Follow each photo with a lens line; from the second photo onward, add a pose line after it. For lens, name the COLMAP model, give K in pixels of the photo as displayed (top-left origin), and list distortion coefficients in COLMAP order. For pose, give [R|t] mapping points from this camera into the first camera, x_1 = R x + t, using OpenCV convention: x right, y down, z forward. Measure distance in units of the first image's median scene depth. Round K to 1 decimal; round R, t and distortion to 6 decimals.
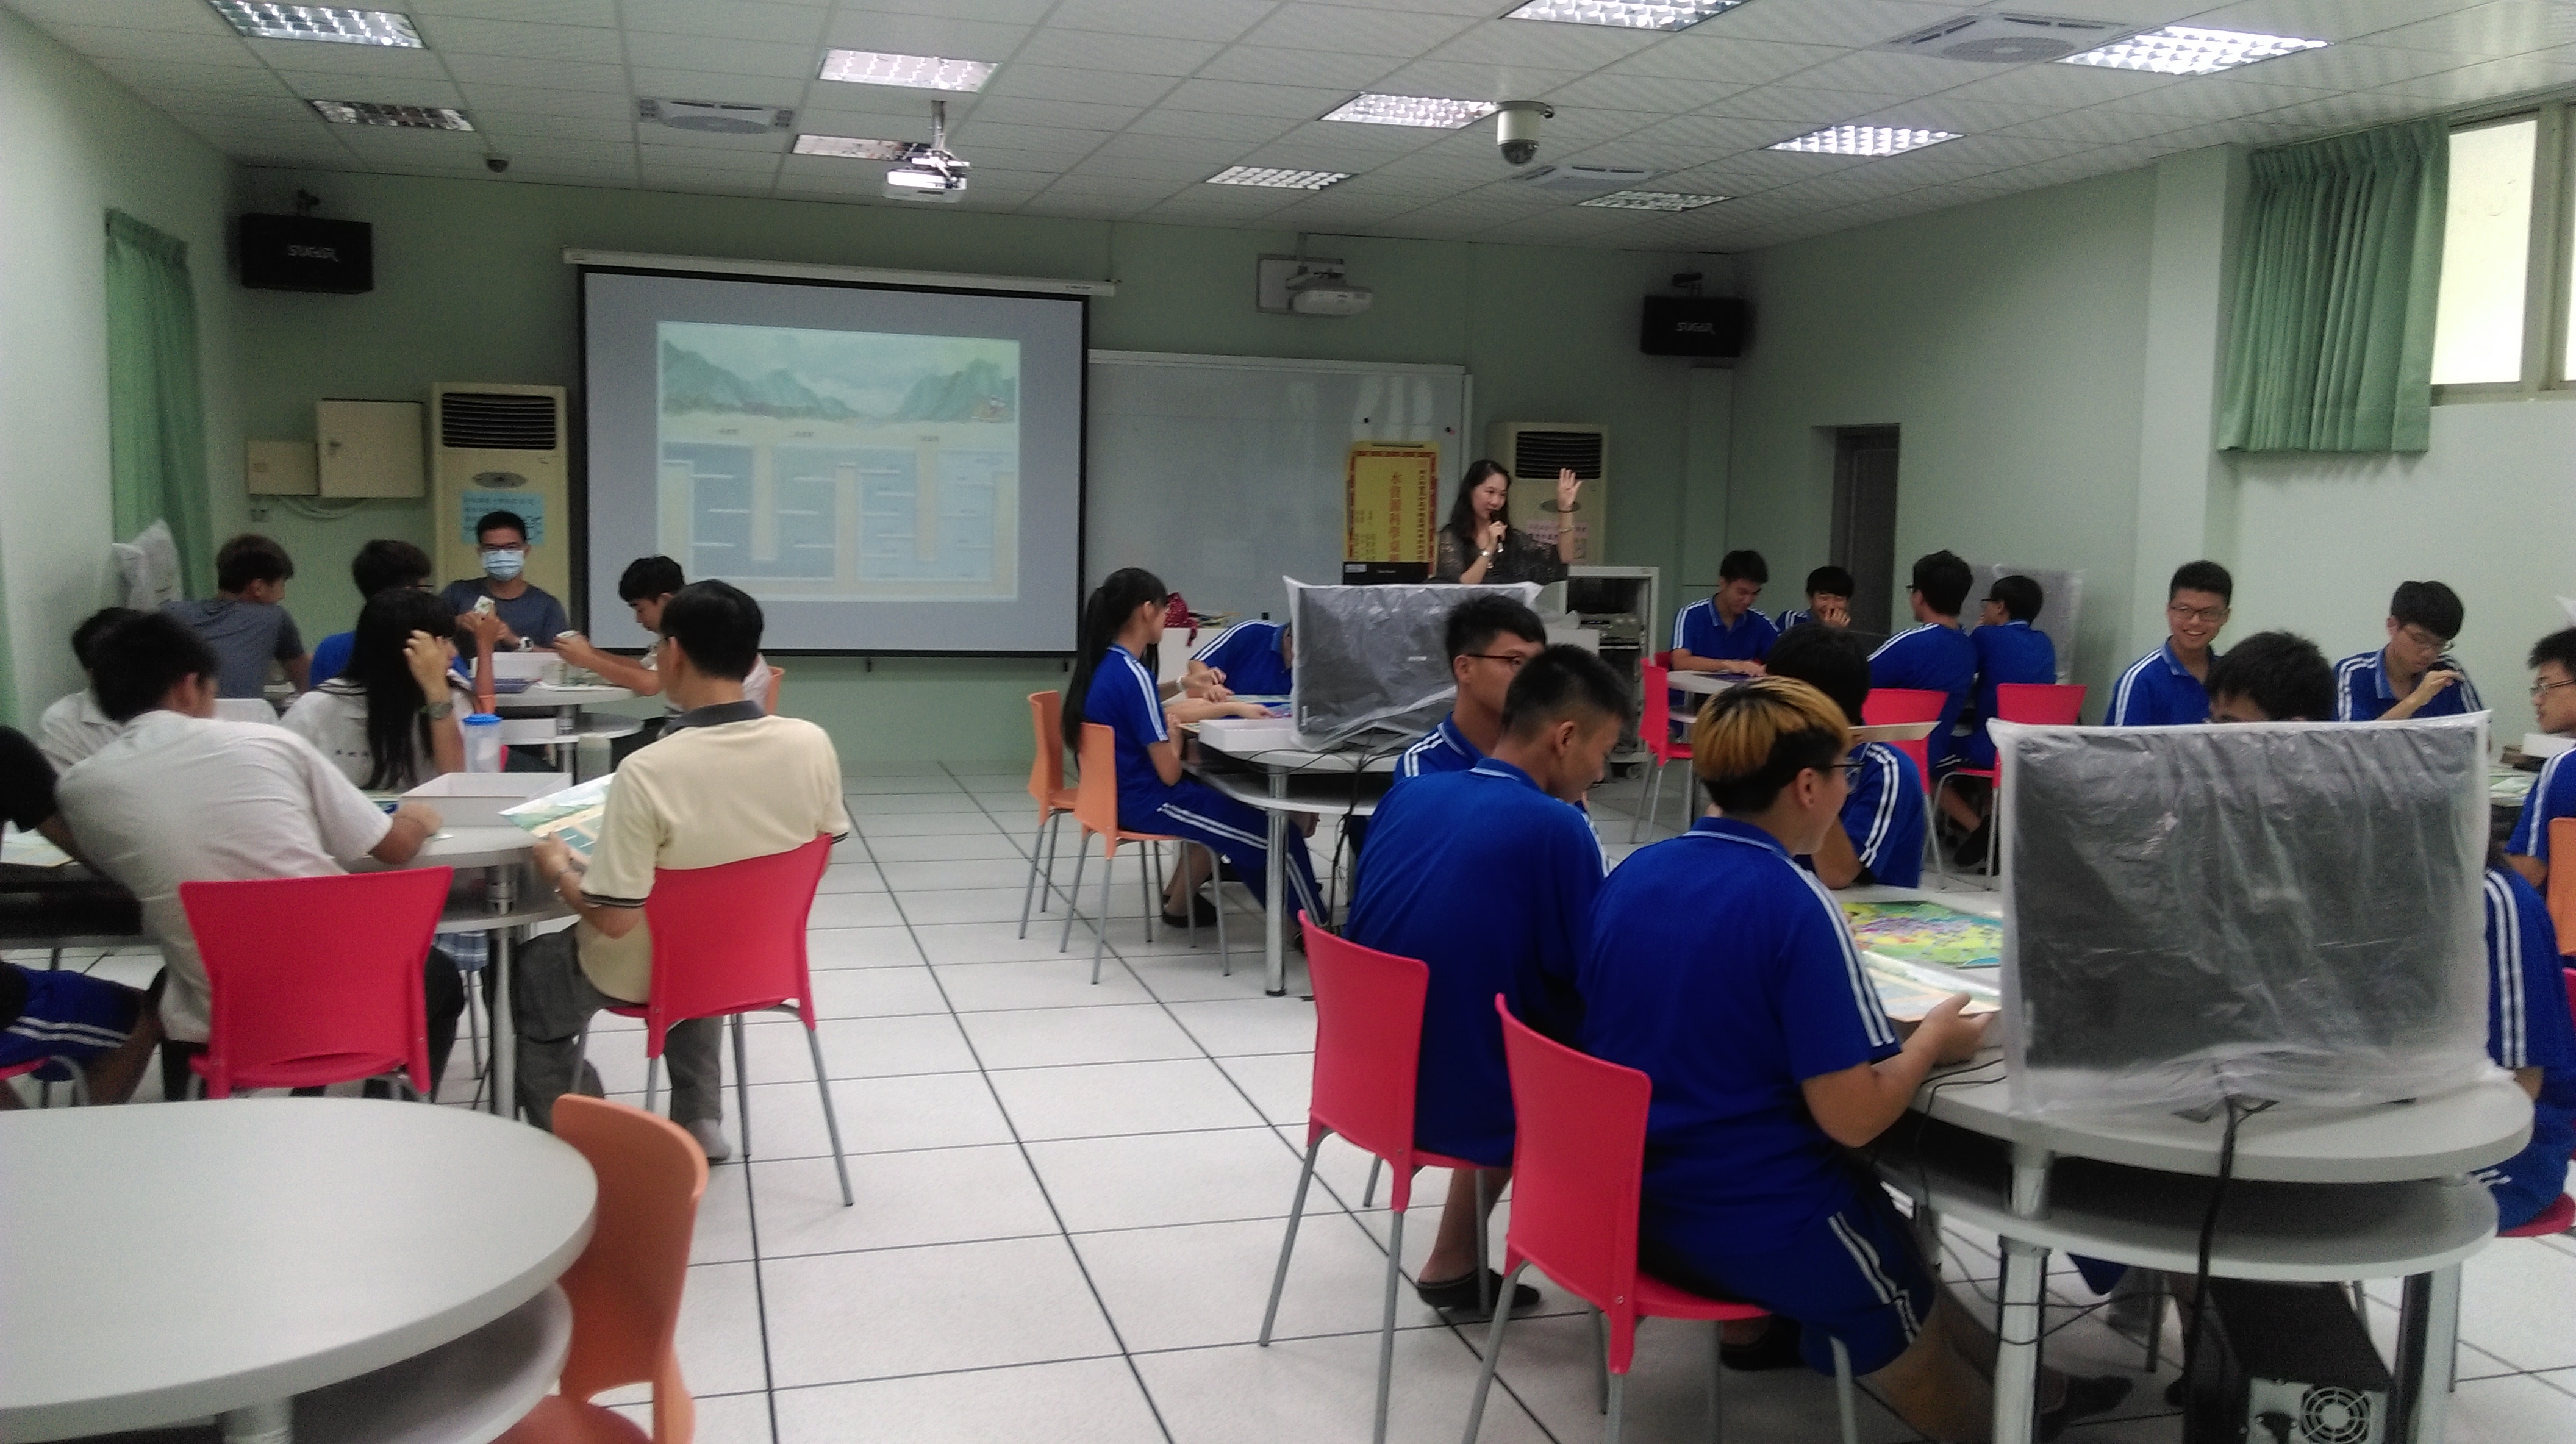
lens RADIAL K [[2070.4, 0, 1288.0], [0, 2070.4, 722.0], [0, 0, 1]] dist [0.195666, 0.000026]
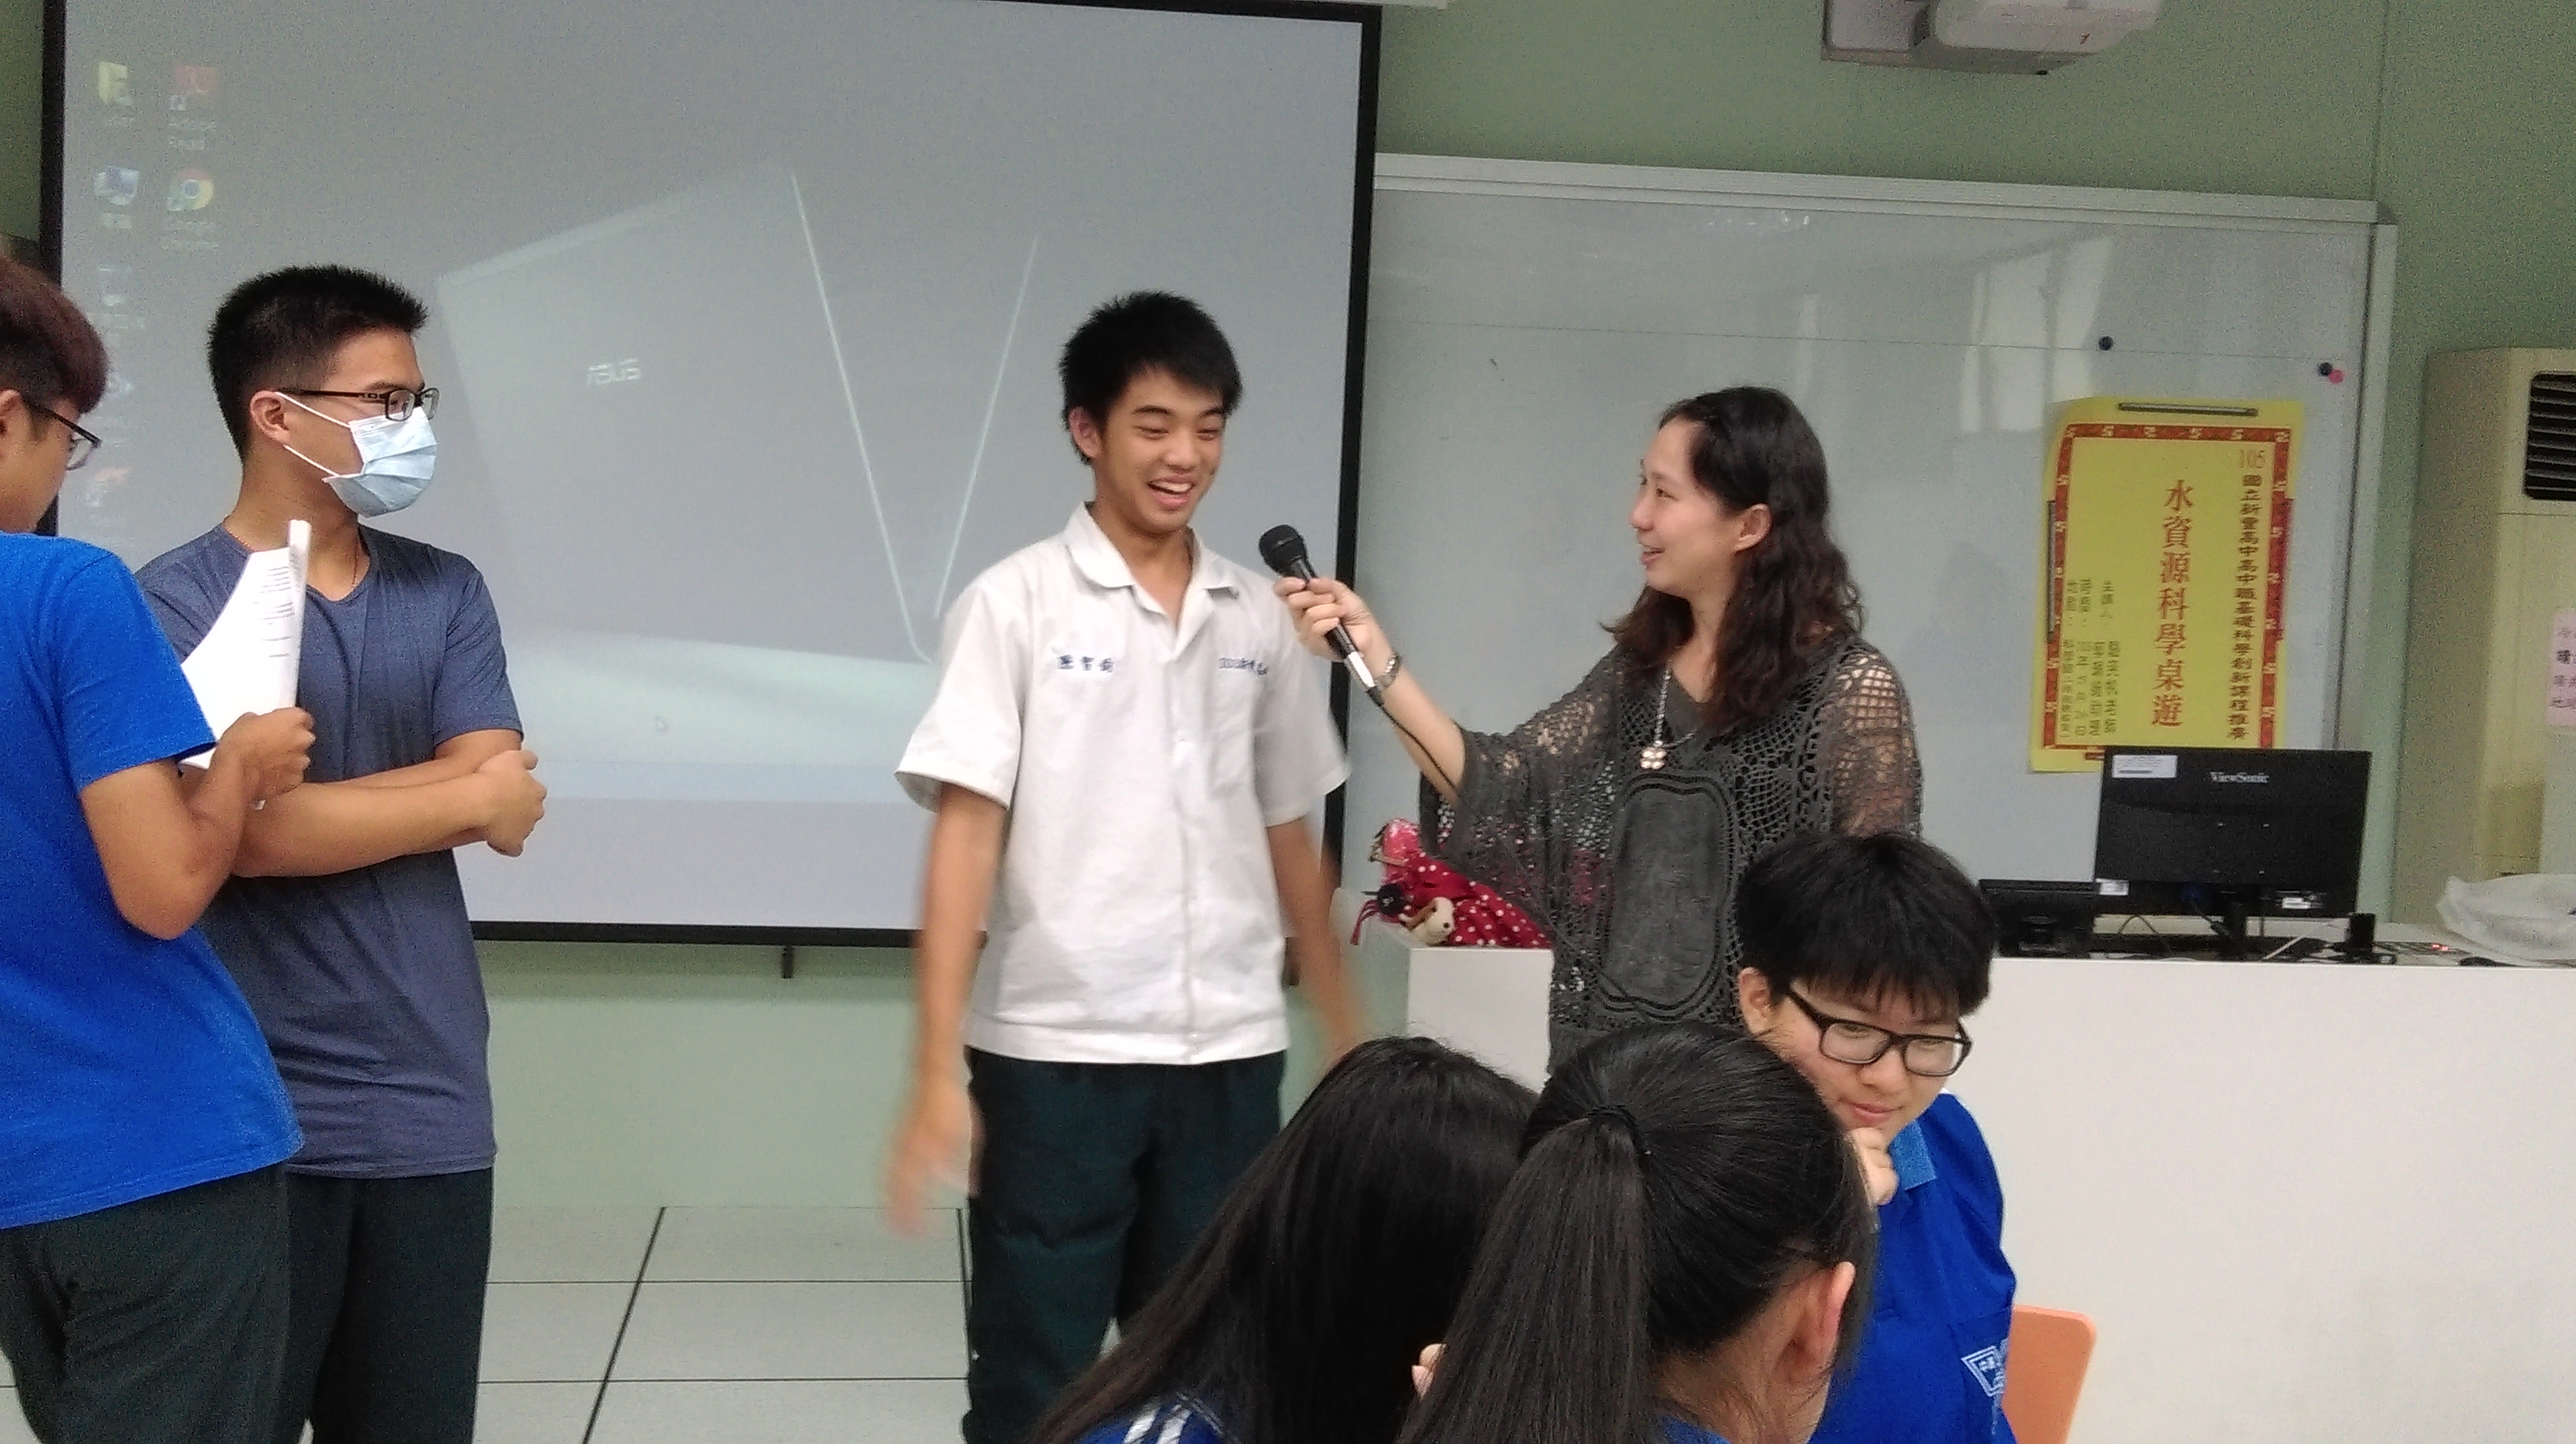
lens RADIAL K [[1814.3, 0, 1288.0], [0, 1814.3, 722.0], [0, 0, 1]] dist [0.001769, 0.000170]
pose [[0.979606, 0.030960, -0.198526, -0.040350], [-0.029966, 0.999519, 0.008013, -0.073998], [0.198679, -0.001901, 0.980063, 0.643008]]
